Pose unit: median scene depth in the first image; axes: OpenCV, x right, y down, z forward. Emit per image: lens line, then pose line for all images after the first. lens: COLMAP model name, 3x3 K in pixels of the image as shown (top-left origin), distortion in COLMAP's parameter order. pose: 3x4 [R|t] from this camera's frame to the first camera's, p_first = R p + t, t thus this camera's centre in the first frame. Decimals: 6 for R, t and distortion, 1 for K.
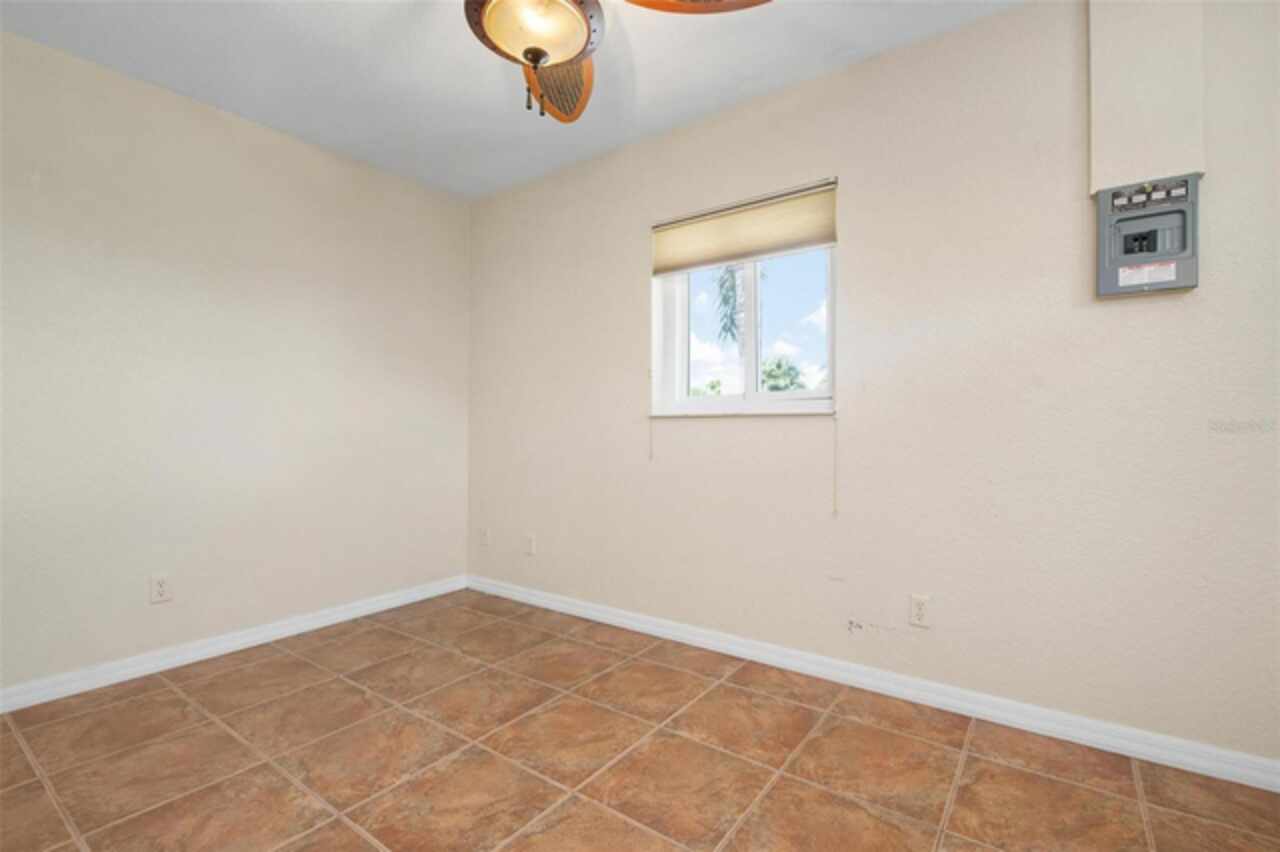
lens RADIAL K [[570.7, 0, 640.4], [0, 570.7, 440.5], [0, 0, 1]] dist [-0.002265, -0.001029]
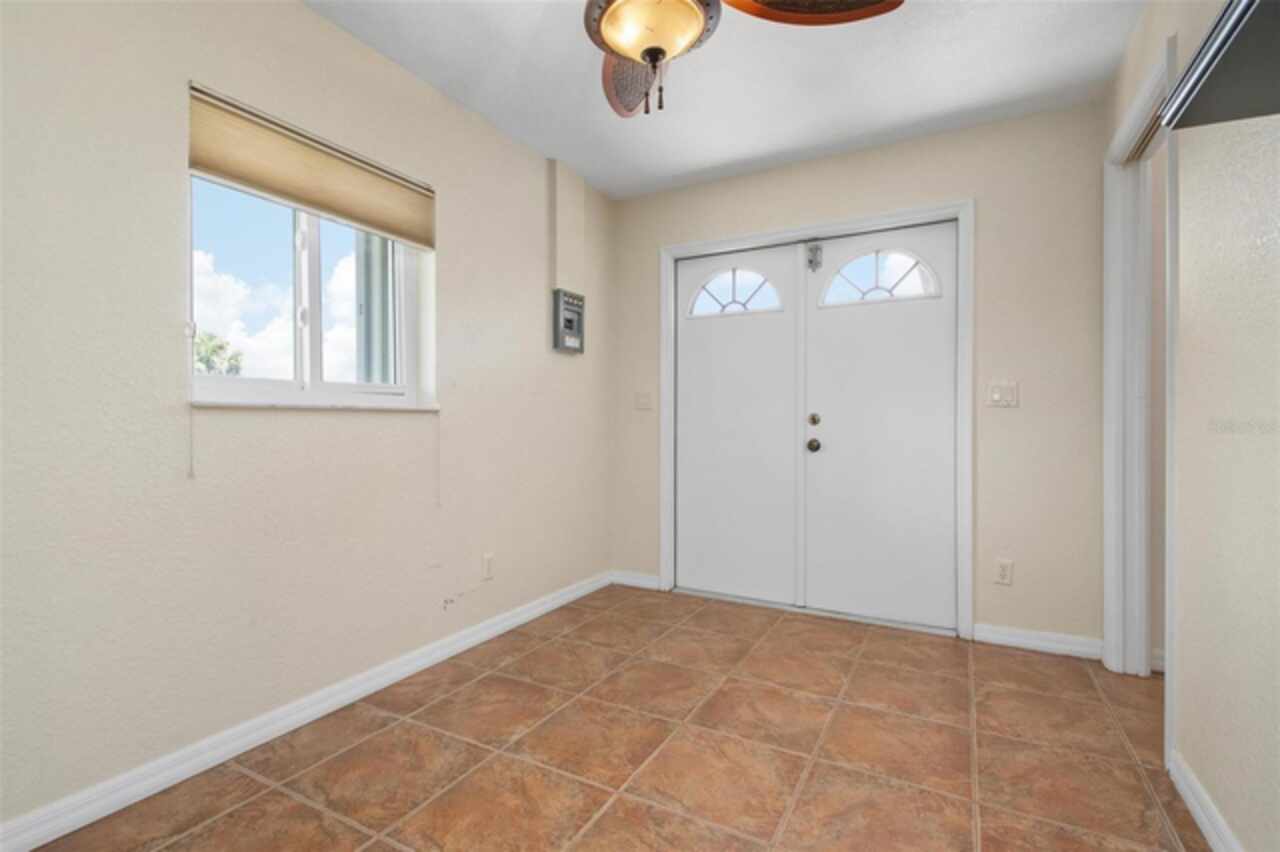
lens RADIAL K [[585.3, 0, 647.4], [0, 585.3, 433.1], [0, 0, 1]] dist [0.002818, -0.009330]
pose [[-0.132194, -0.017603, 0.991068, -0.904627], [0.021576, 0.999554, 0.020631, -0.021121], [-0.990989, 0.024111, -0.131755, 0.864980]]
